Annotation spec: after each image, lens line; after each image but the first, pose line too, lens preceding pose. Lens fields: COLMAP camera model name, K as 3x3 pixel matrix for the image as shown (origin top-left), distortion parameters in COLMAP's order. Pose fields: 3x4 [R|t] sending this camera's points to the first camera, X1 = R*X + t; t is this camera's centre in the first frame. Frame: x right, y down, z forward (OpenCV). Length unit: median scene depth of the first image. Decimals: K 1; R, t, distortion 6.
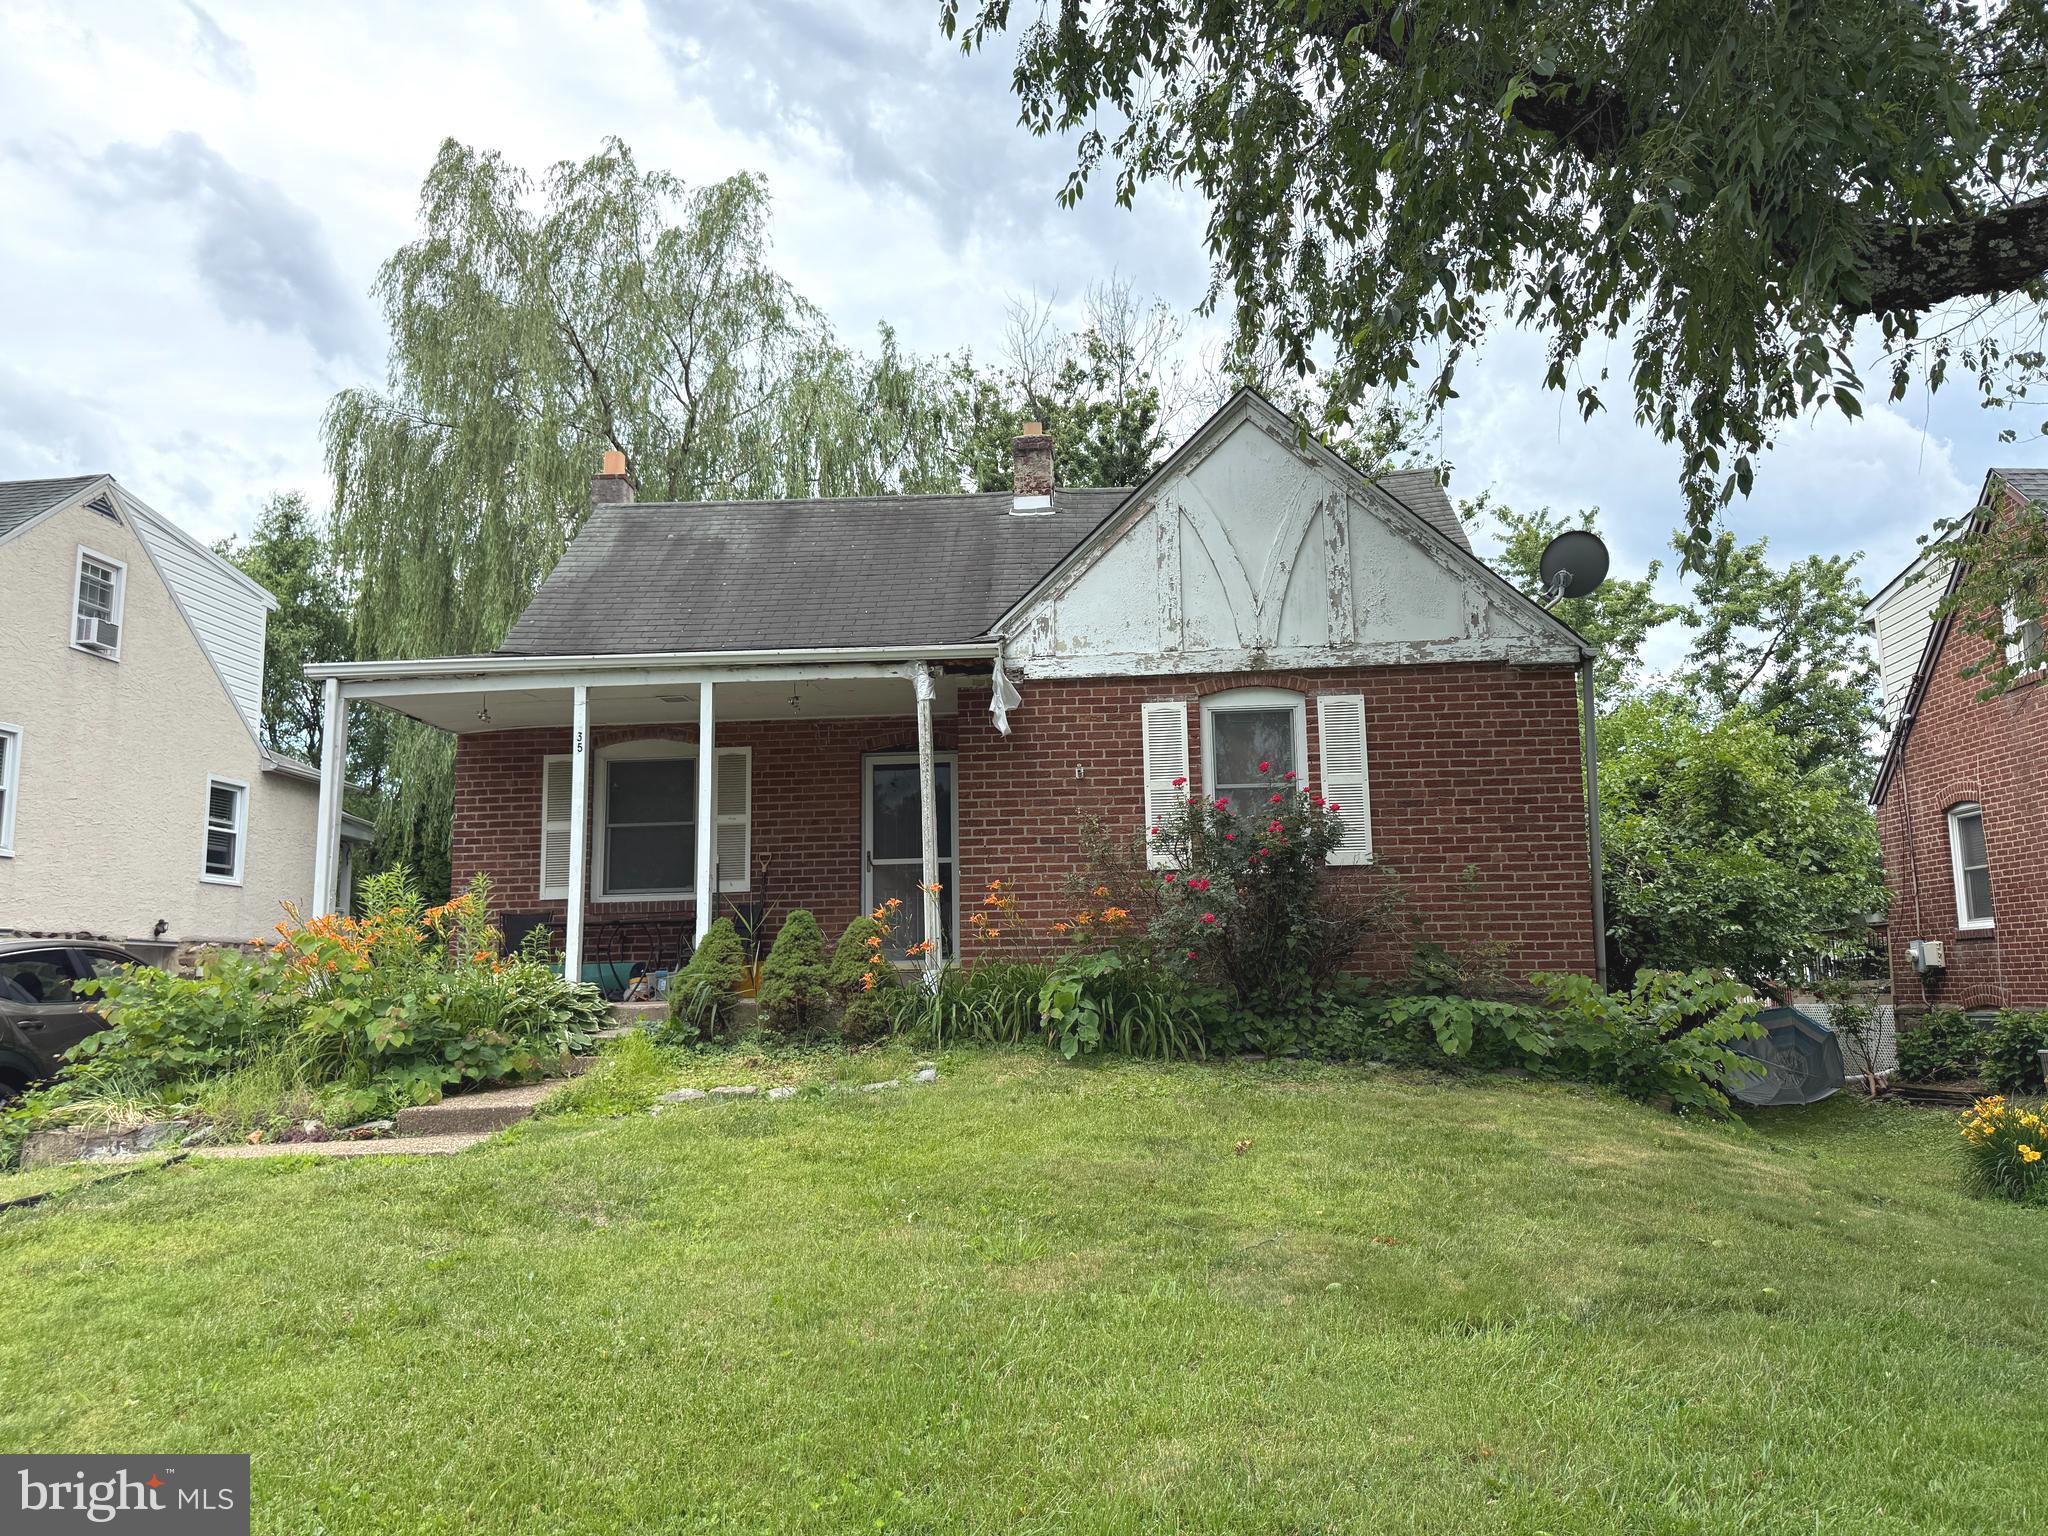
lens RADIAL K [[1444.5, 0, 1032.6], [0, 1444.5, 777.9], [0, 0, 1]] dist [0.133864, -0.173188]
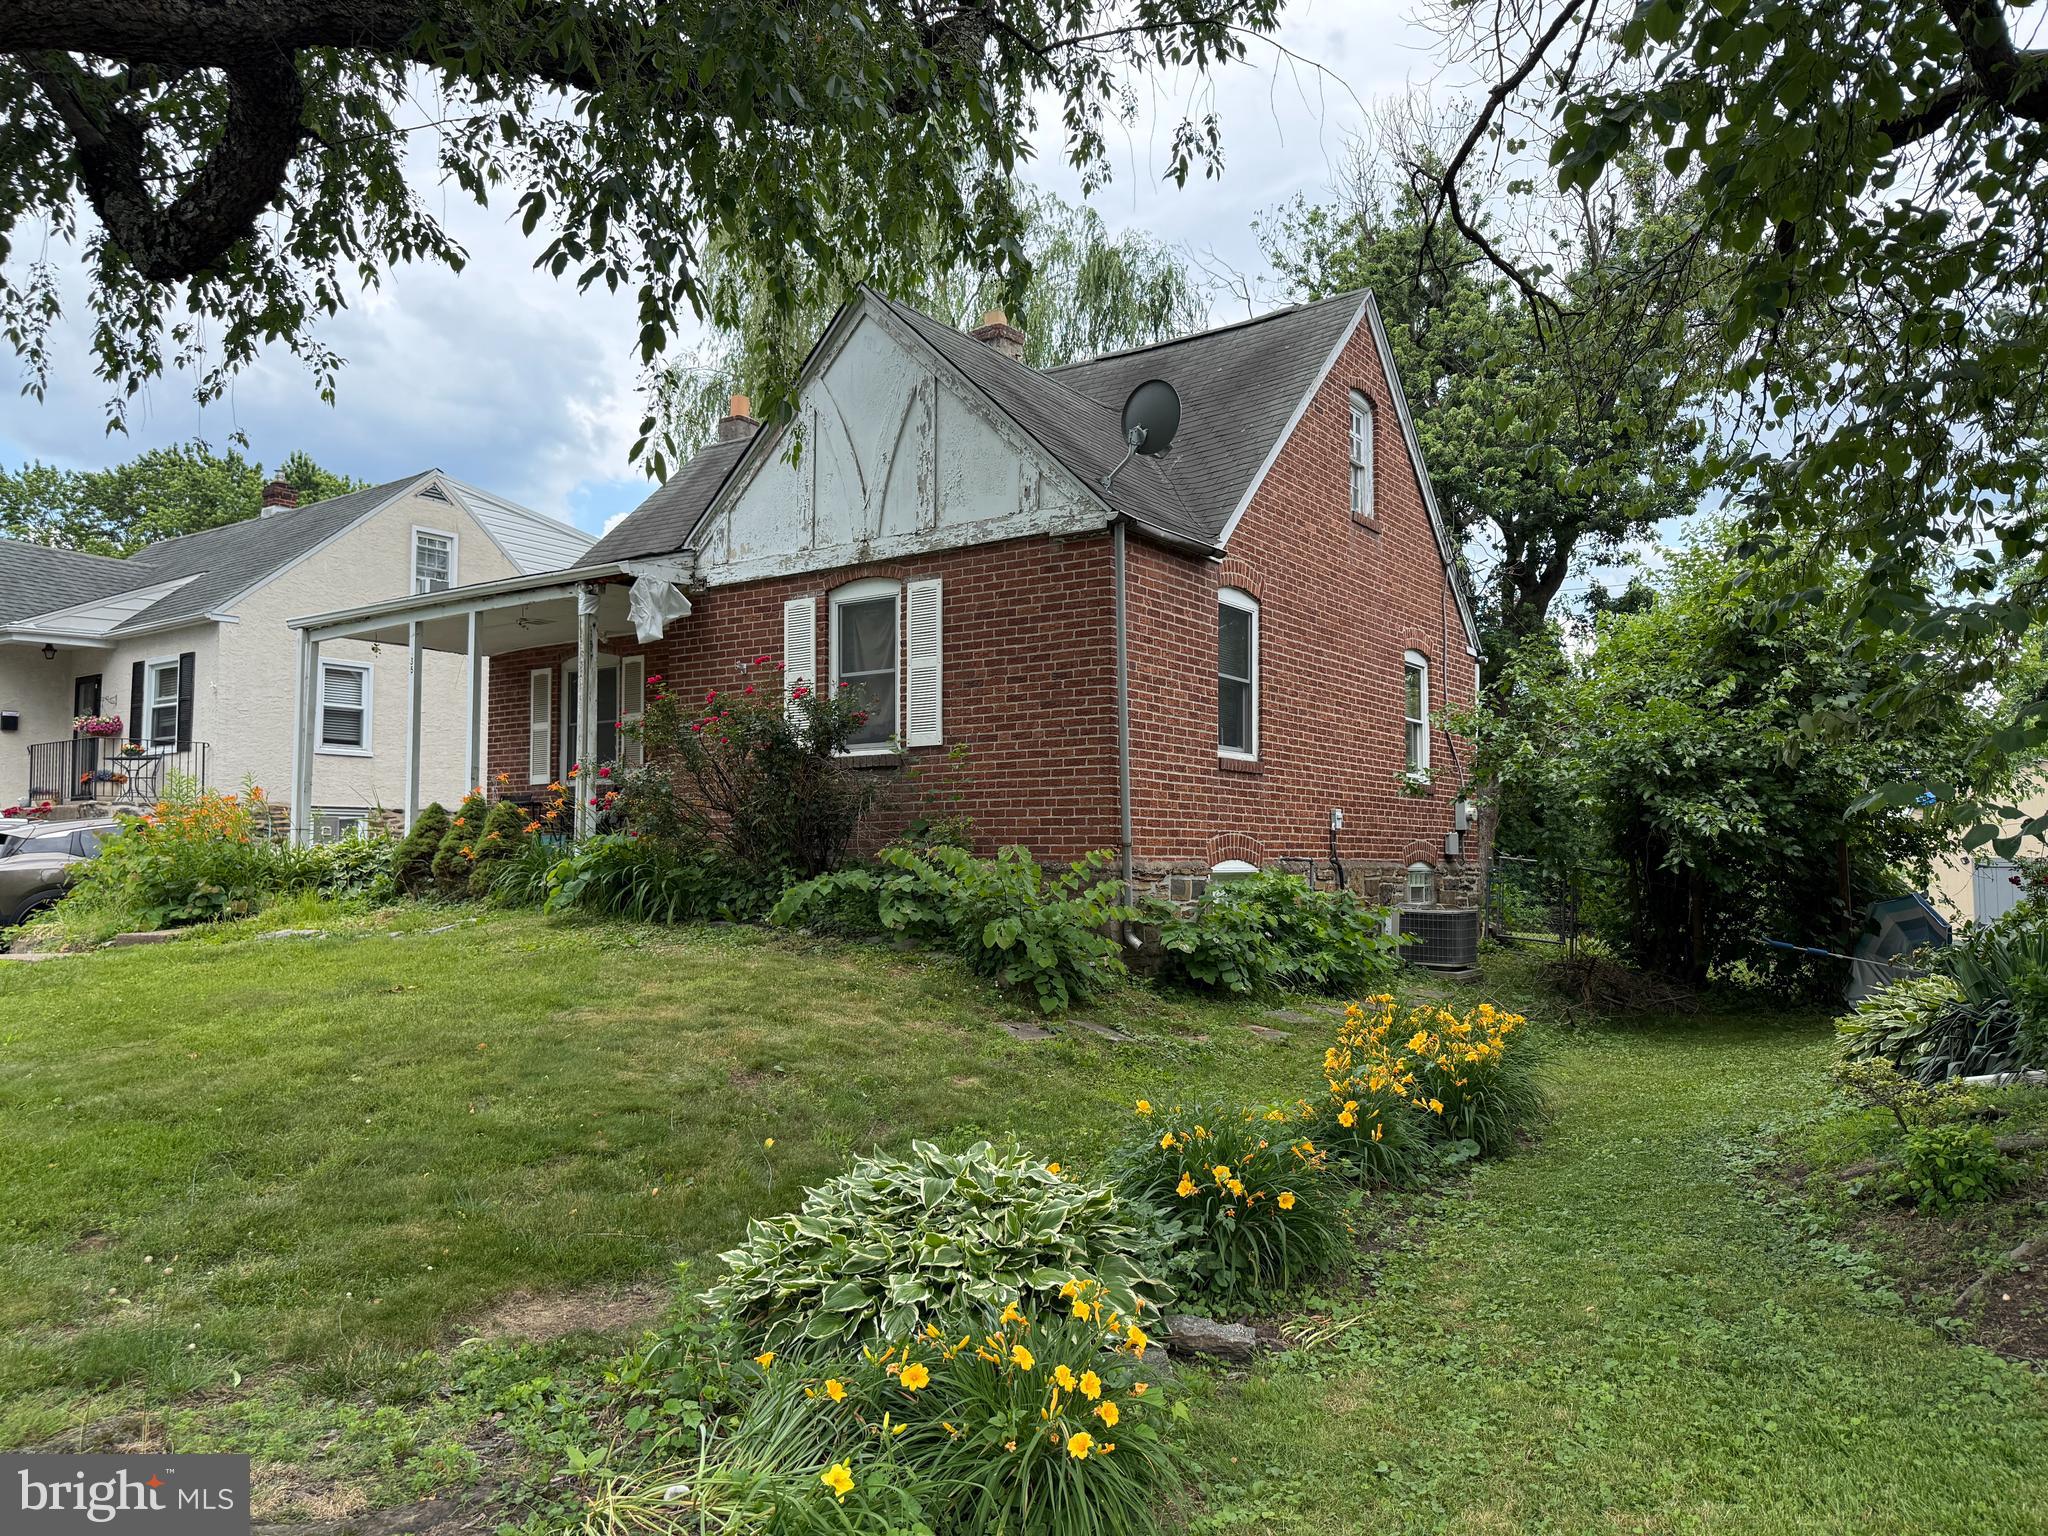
lens RADIAL K [[1440.3, 0, 1021.4], [0, 1440.3, 772.0], [0, 0, 1]] dist [0.170654, -0.329010]
pose [[0.870868, -0.017843, -0.491193, 0.763726], [0.059843, 0.995755, 0.069929, 0.010290], [0.487860, -0.090294, 0.868239, 0.133652]]
